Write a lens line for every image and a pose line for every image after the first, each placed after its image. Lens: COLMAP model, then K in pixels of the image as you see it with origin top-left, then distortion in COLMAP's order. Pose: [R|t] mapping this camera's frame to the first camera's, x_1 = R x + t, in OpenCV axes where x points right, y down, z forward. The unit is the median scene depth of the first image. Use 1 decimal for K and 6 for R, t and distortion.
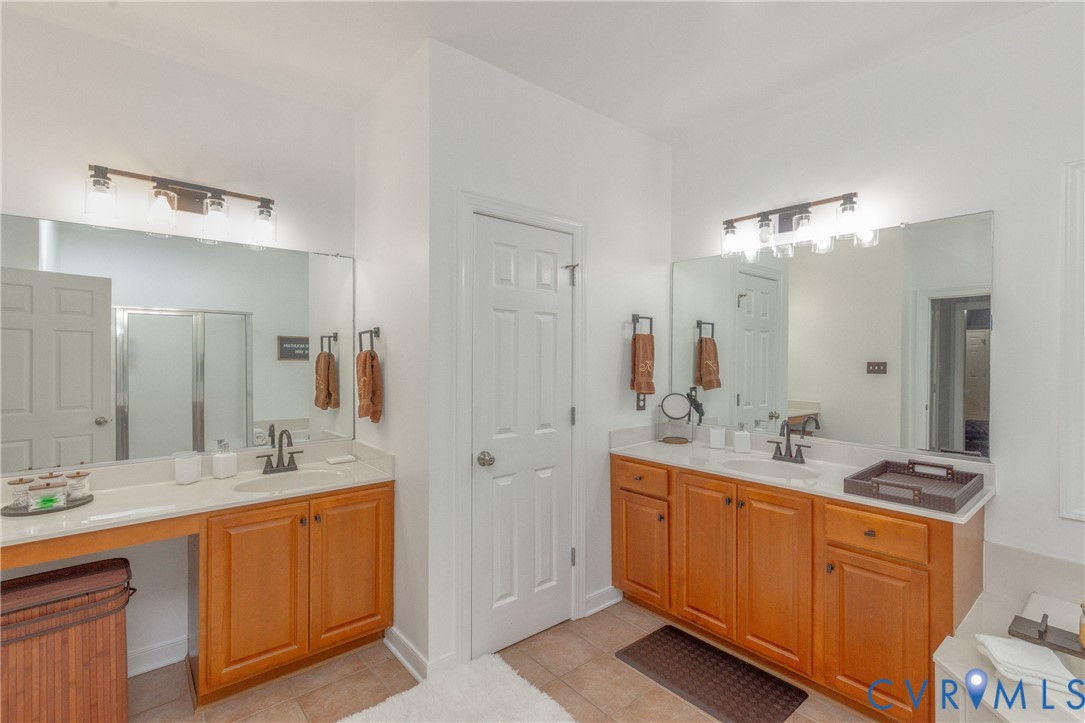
lens RADIAL K [[488.9, 0, 544.0], [0, 488.9, 357.1], [0, 0, 1]] dist [0.007887, -0.000173]
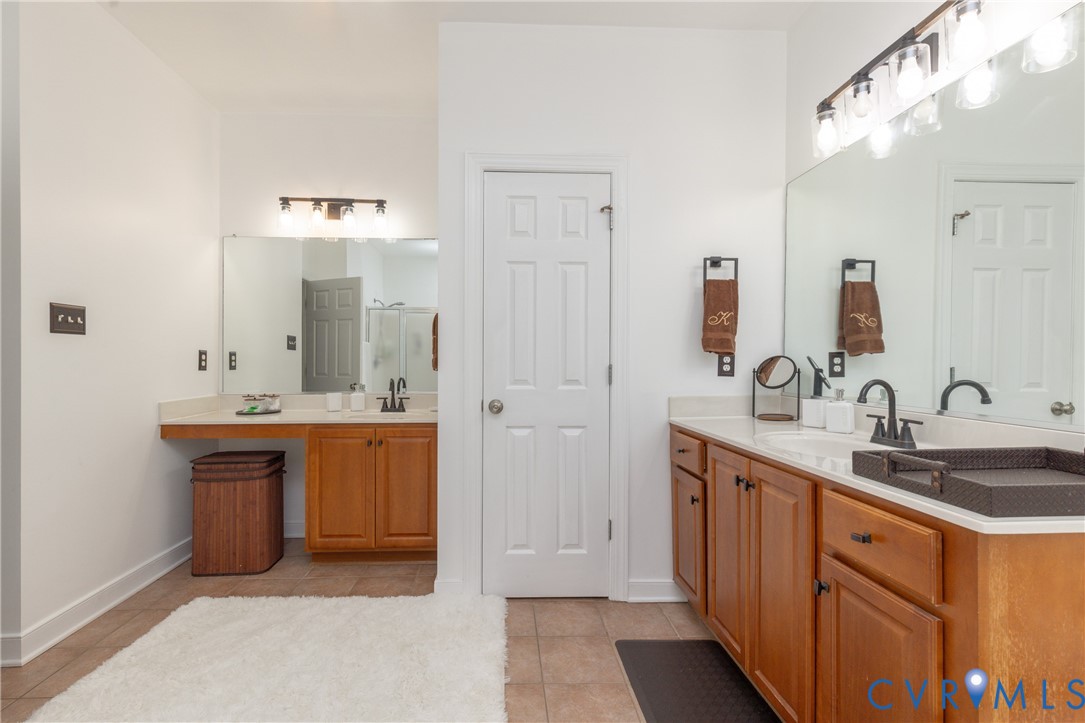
lens RADIAL K [[488.9, 0, 534.7], [0, 488.9, 366.4], [0, 0, 1]] dist [0.007887, -0.000173]
pose [[0.794315, 0.003073, -0.607499, 0.537585], [-0.002388, 0.999995, 0.001936, 0.112896], [0.607502, -0.000087, 0.794318, 0.213304]]
